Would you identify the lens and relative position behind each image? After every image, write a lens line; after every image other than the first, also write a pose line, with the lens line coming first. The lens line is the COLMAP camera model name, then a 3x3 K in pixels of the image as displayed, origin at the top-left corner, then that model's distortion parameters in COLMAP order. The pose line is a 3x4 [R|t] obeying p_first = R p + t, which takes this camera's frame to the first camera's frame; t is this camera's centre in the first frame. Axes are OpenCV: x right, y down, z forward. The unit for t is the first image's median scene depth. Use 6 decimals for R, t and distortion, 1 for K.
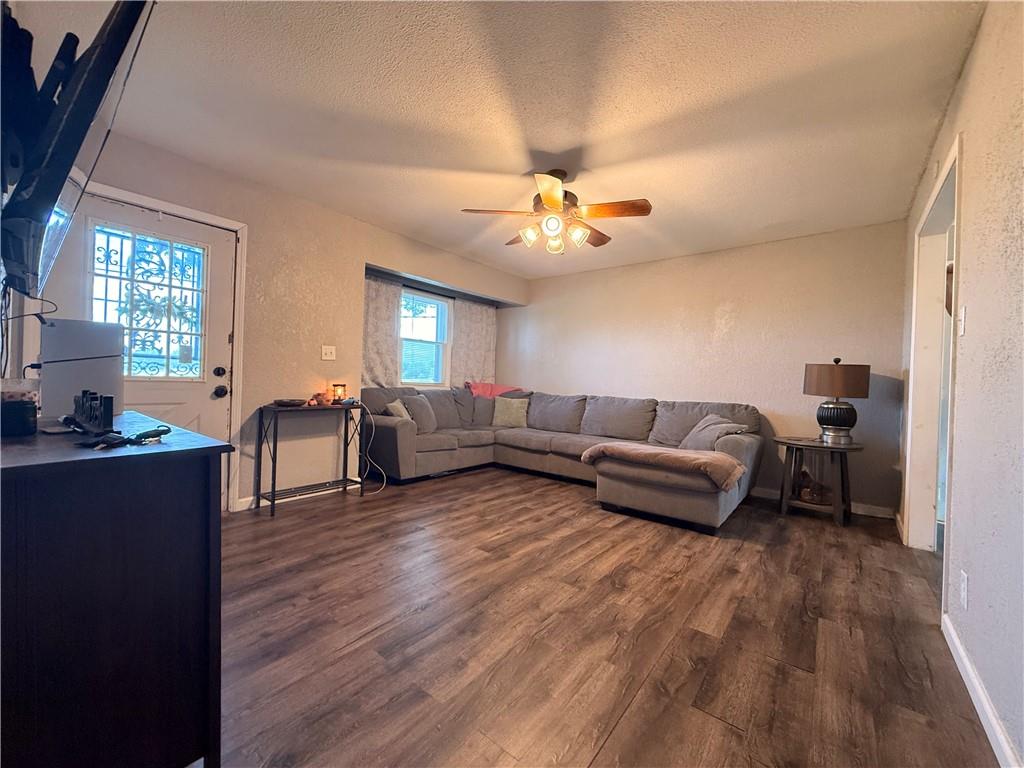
lens RADIAL K [[408.8, 0, 508.6], [0, 408.8, 382.6], [0, 0, 1]] dist [-0.001131, -0.000205]
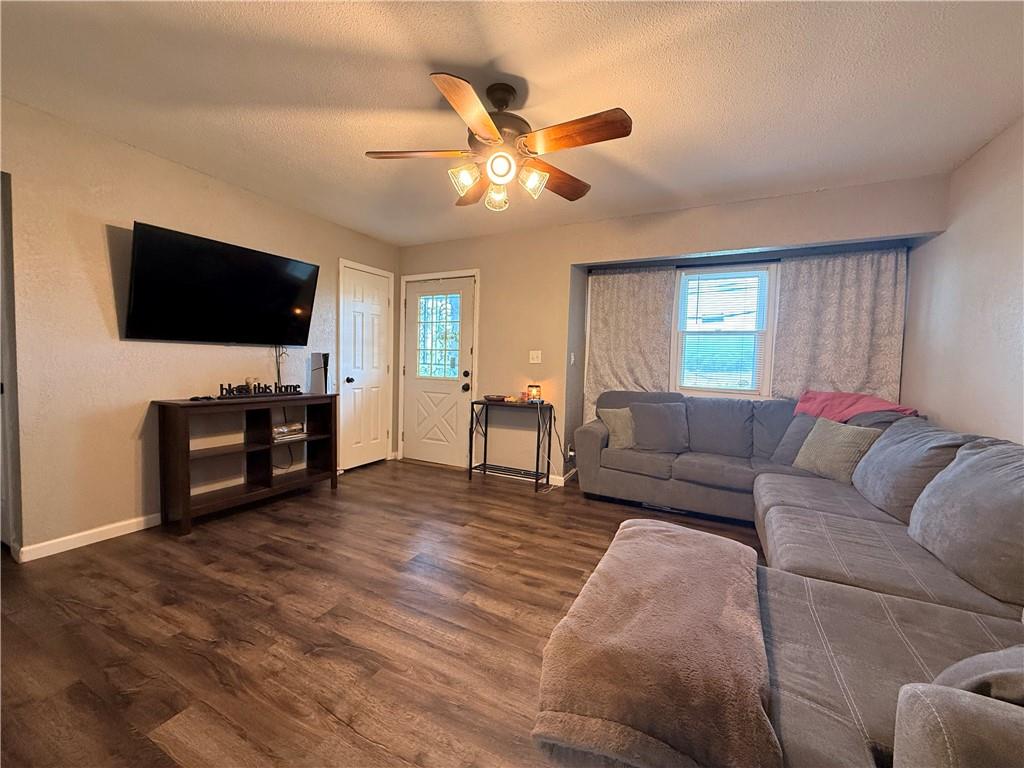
lens RADIAL K [[408.8, 0, 508.5], [0, 408.8, 383.6], [0, 0, 1]] dist [-0.001131, -0.000205]
pose [[0.213534, 0.025333, -0.976607, 0.797003], [-0.024430, 0.999490, 0.020585, -0.026665], [0.976630, 0.019463, 0.214043, 0.856372]]
